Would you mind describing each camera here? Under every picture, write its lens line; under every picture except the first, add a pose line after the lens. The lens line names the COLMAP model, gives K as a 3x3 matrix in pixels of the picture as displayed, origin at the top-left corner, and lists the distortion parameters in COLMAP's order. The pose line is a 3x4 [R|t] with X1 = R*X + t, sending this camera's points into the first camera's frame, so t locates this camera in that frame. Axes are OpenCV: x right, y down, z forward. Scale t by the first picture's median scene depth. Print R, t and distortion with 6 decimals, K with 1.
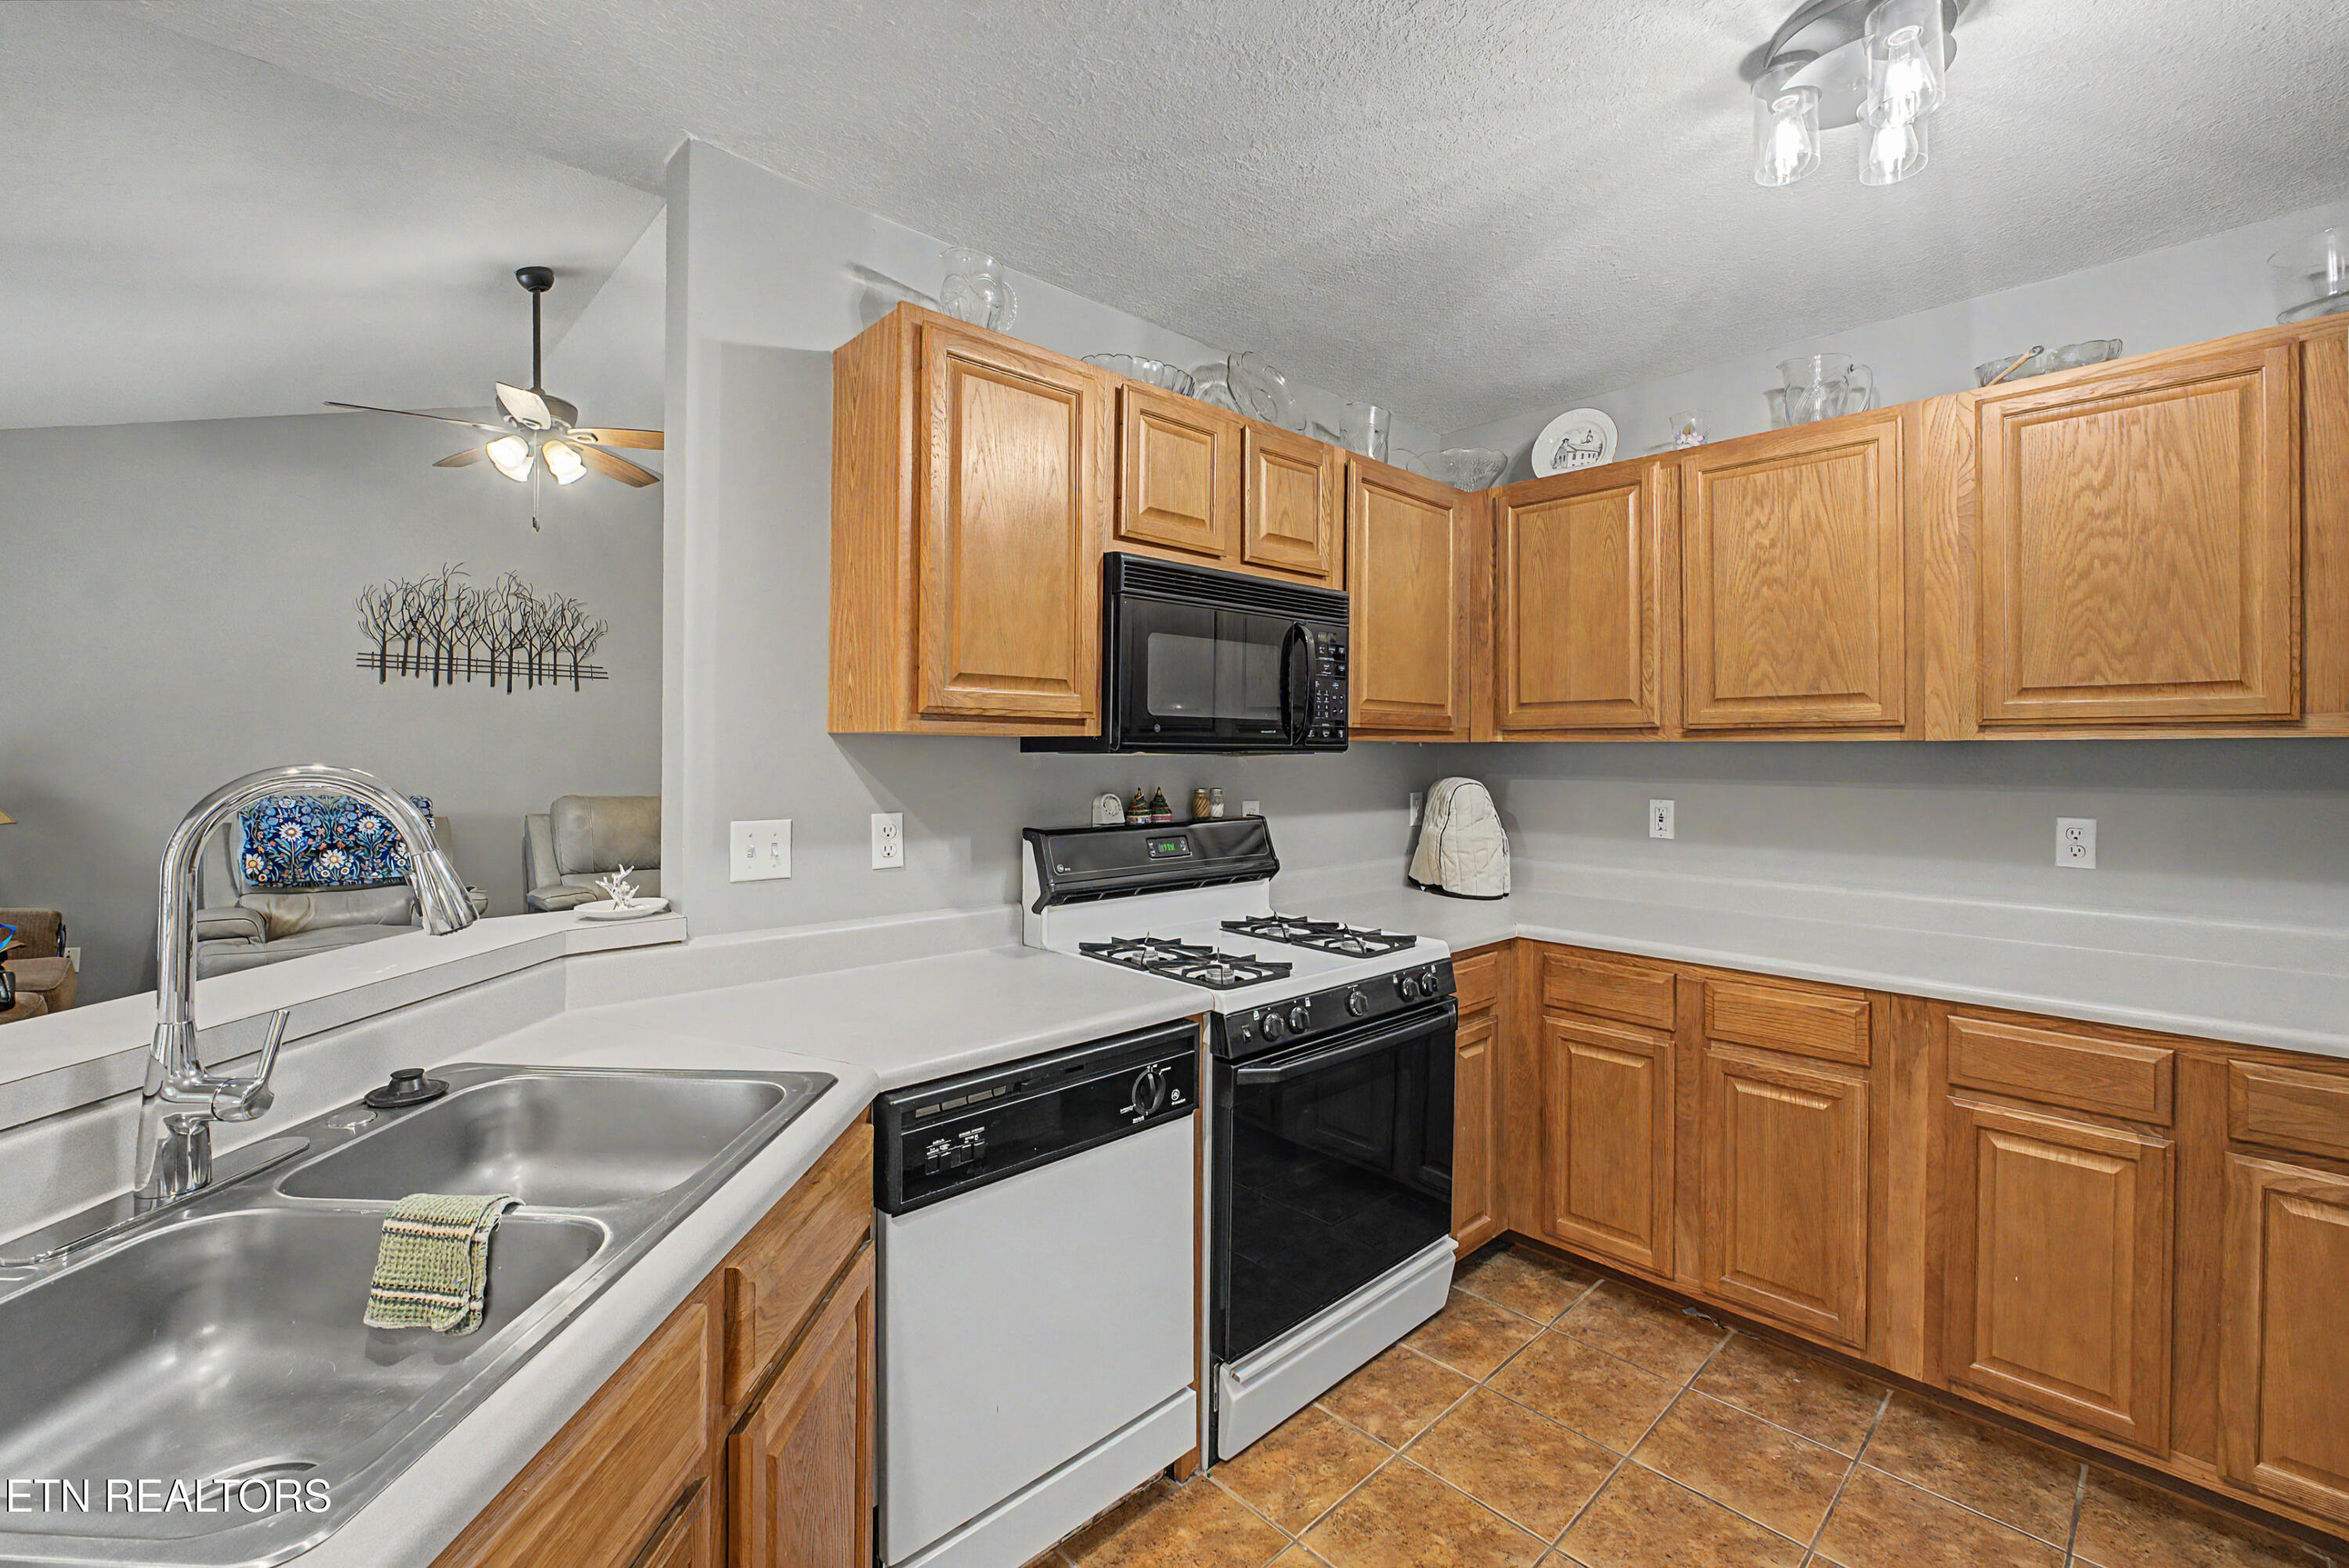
lens RADIAL K [[1008.3, 0, 1206.6], [0, 1008.3, 753.3], [0, 0, 1]] dist [-0.013869, 0.001019]
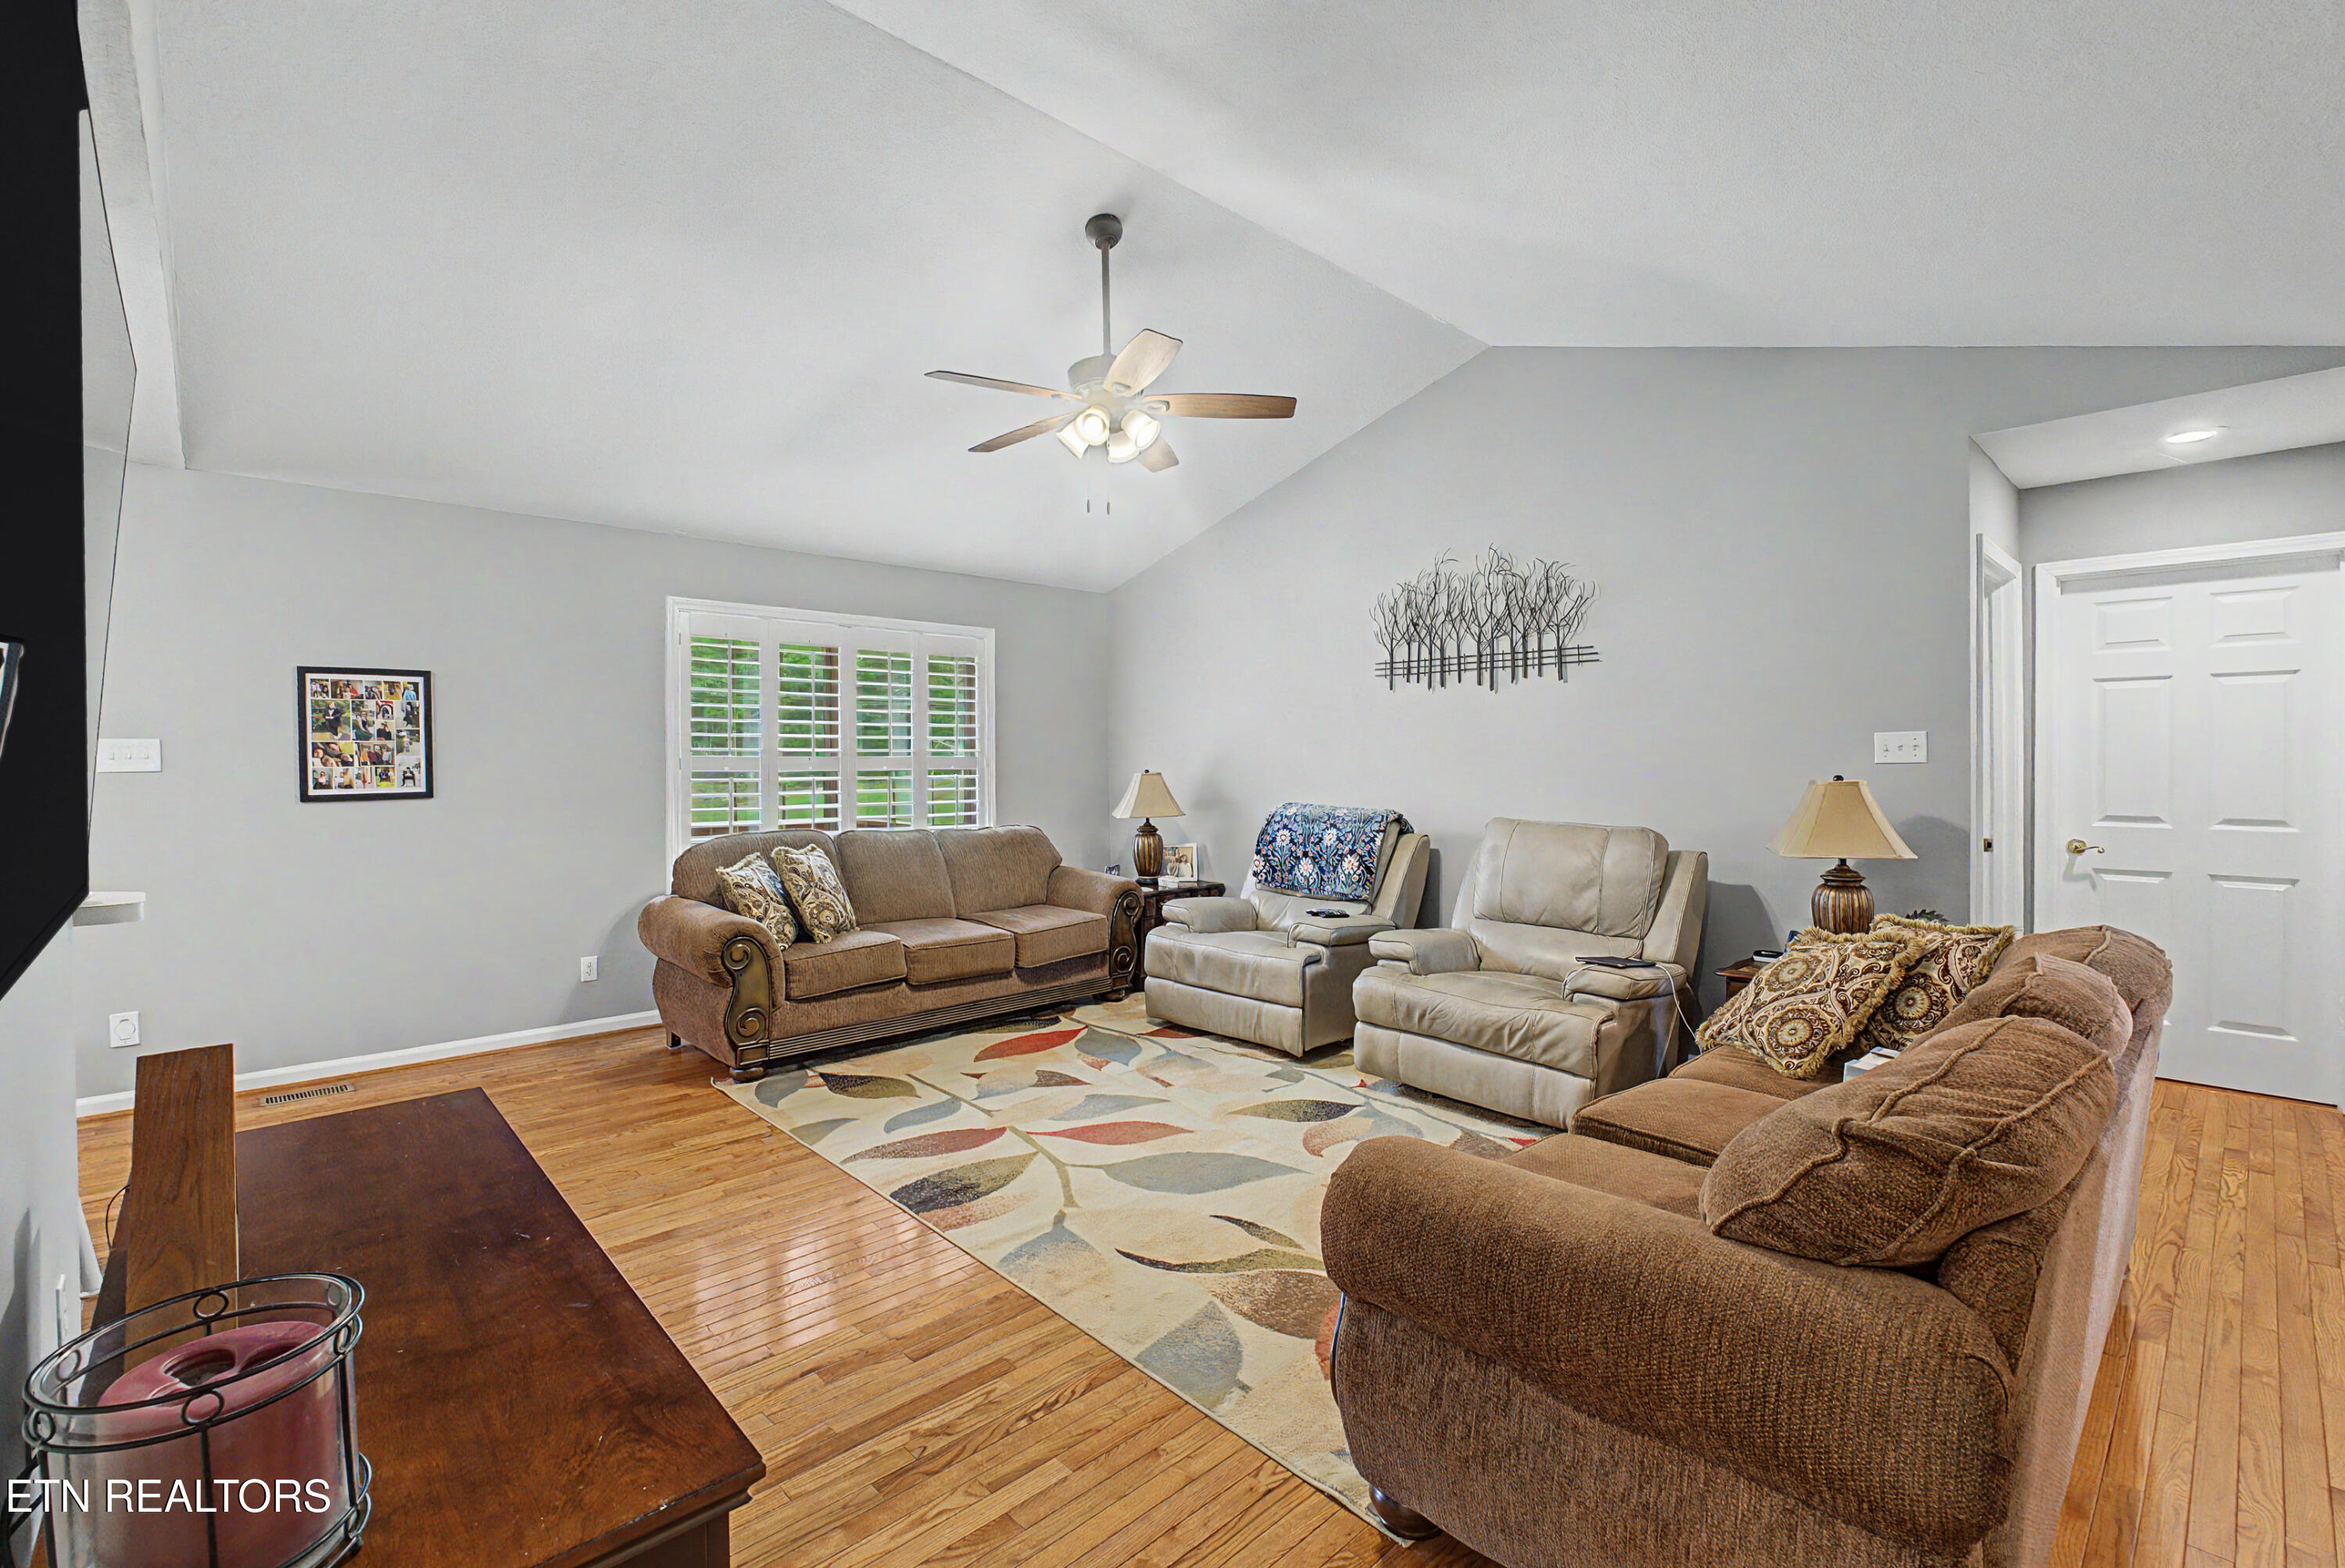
lens RADIAL K [[1006.7, 0, 1133.0], [0, 1006.7, 769.4], [0, 0, 1]] dist [-0.013869, 0.001019]
pose [[-0.031228, 0.004961, -0.999500, 0.156343], [0.007099, 0.999964, 0.004742, -0.001208], [0.999487, -0.006947, -0.031262, 0.762874]]
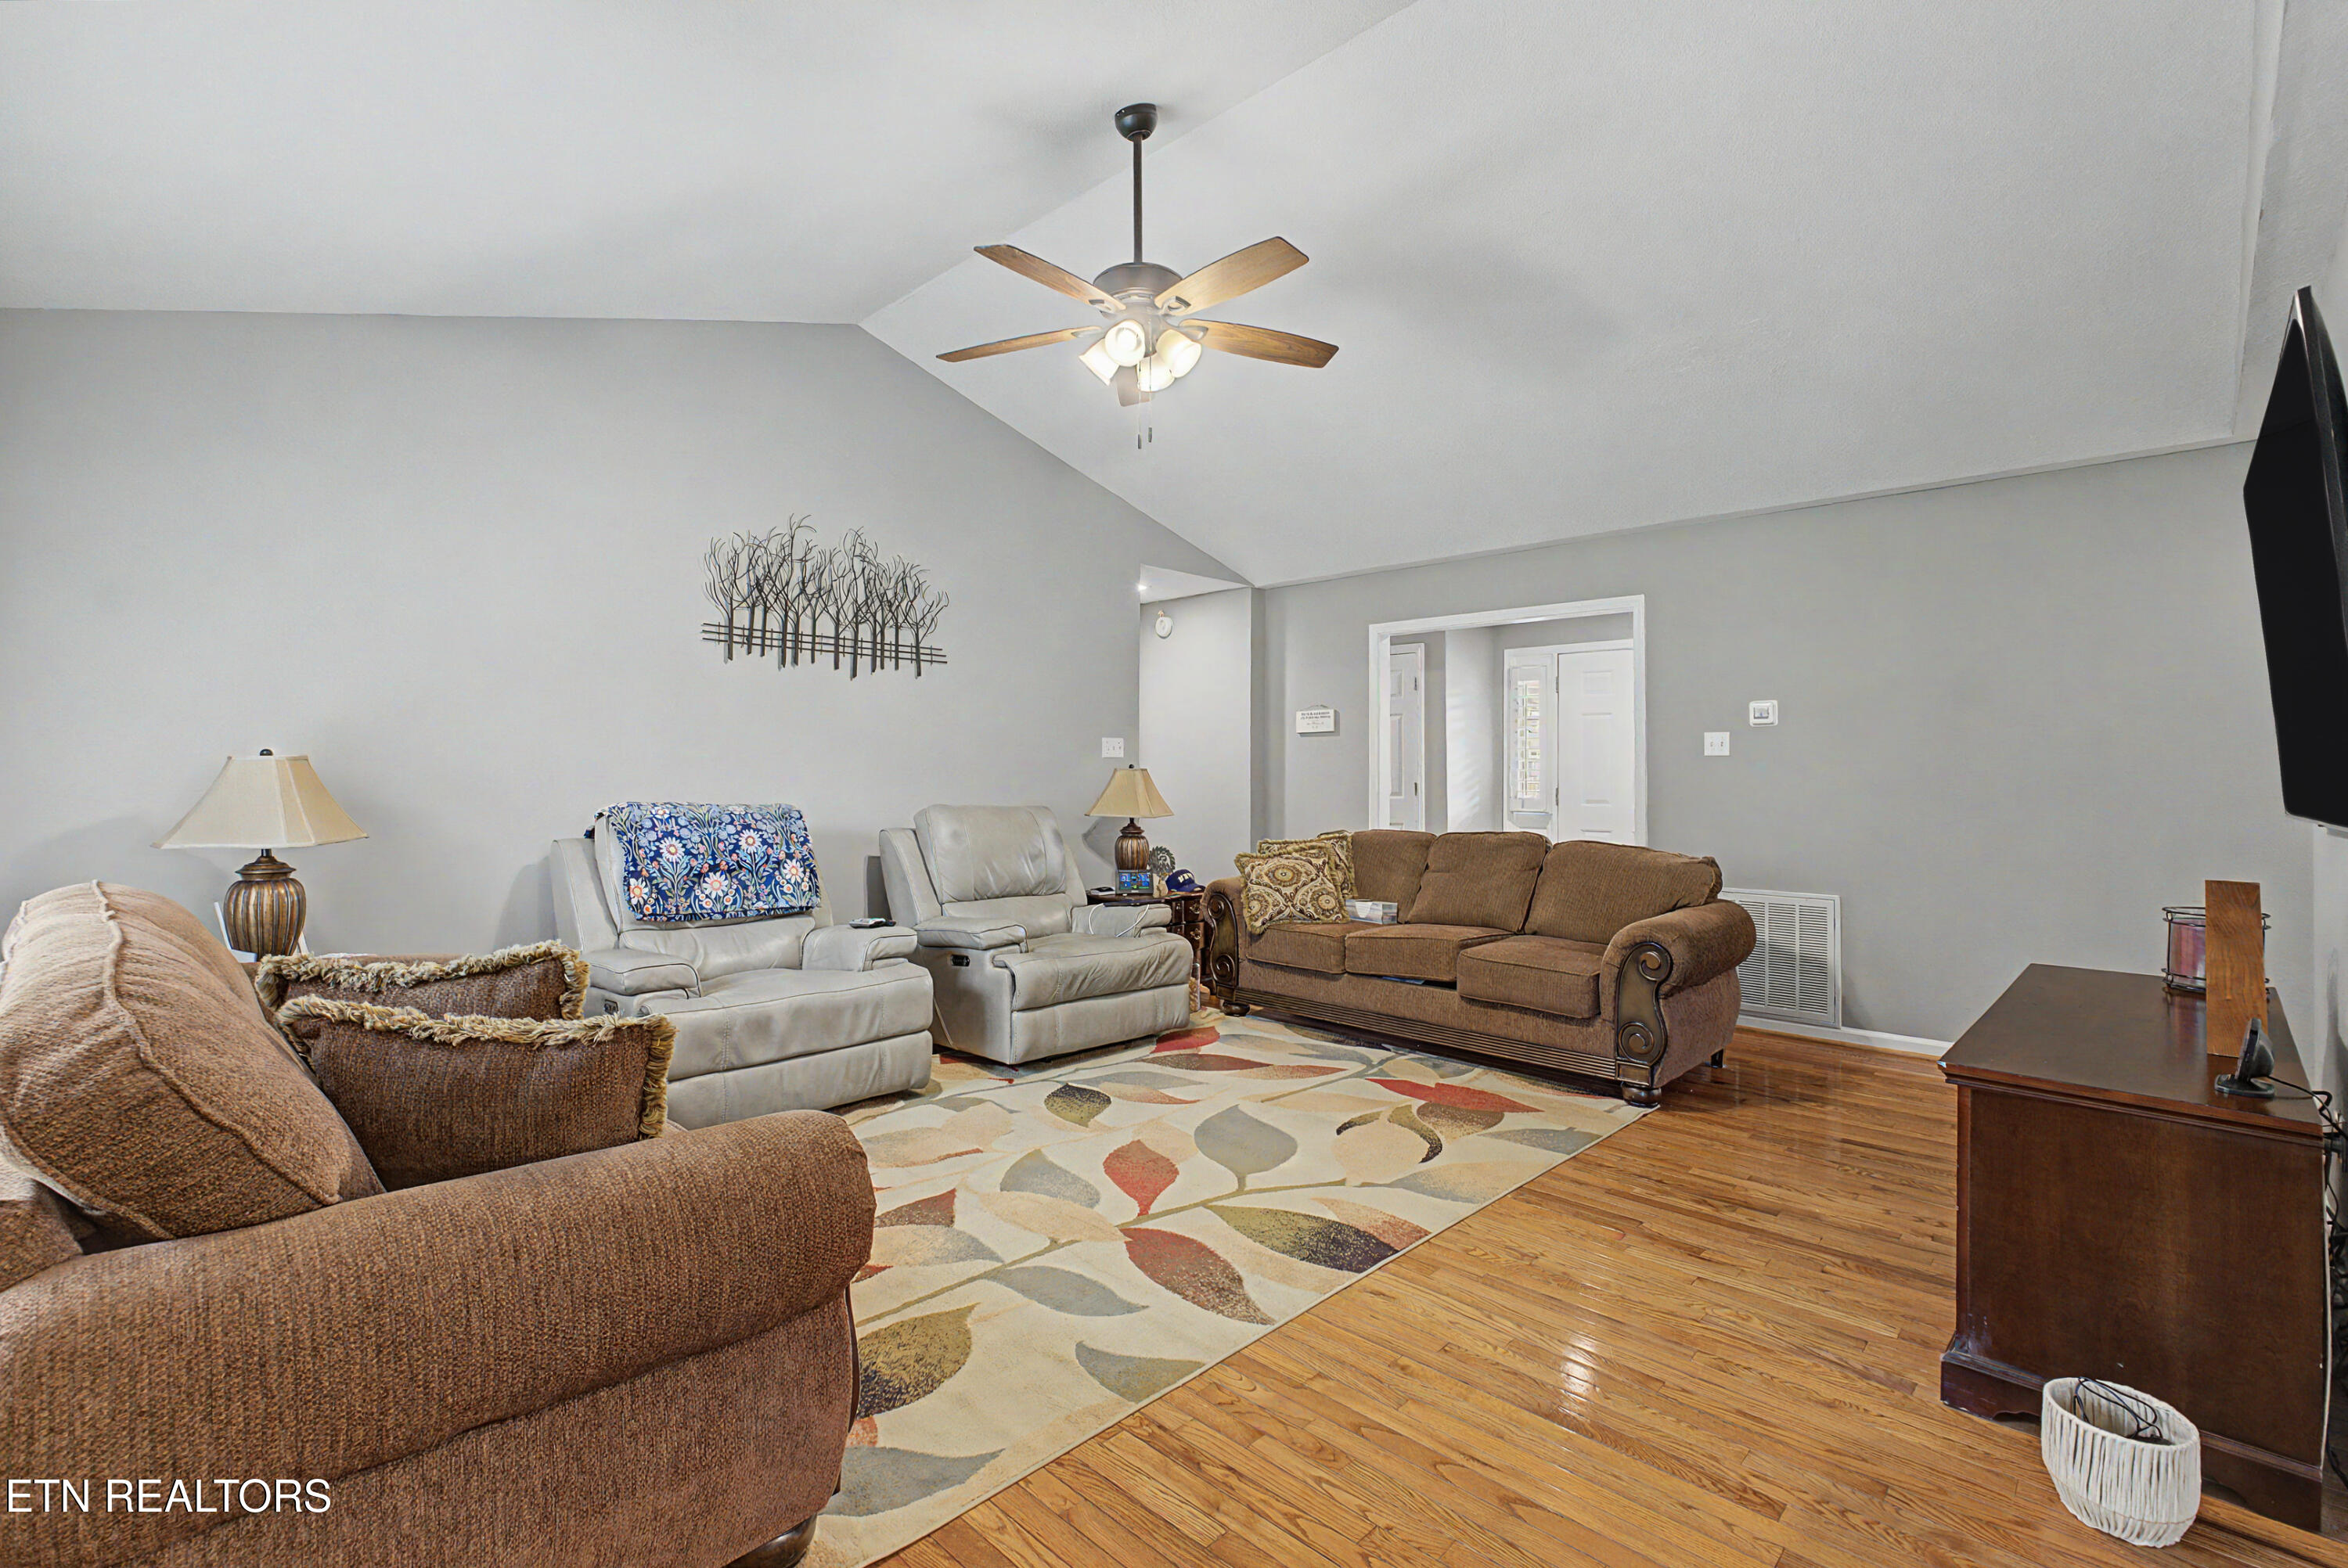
lens RADIAL K [[1058.3, 0, 1183.5], [0, 1058.3, 754.7], [0, 0, 1]] dist [-0.005742, -0.000245]
pose [[0.999388, 0.005346, 0.034569, -0.482392], [-0.004892, 0.999901, -0.013211, 0.012486], [-0.034636, 0.013034, 0.999315, 0.146407]]
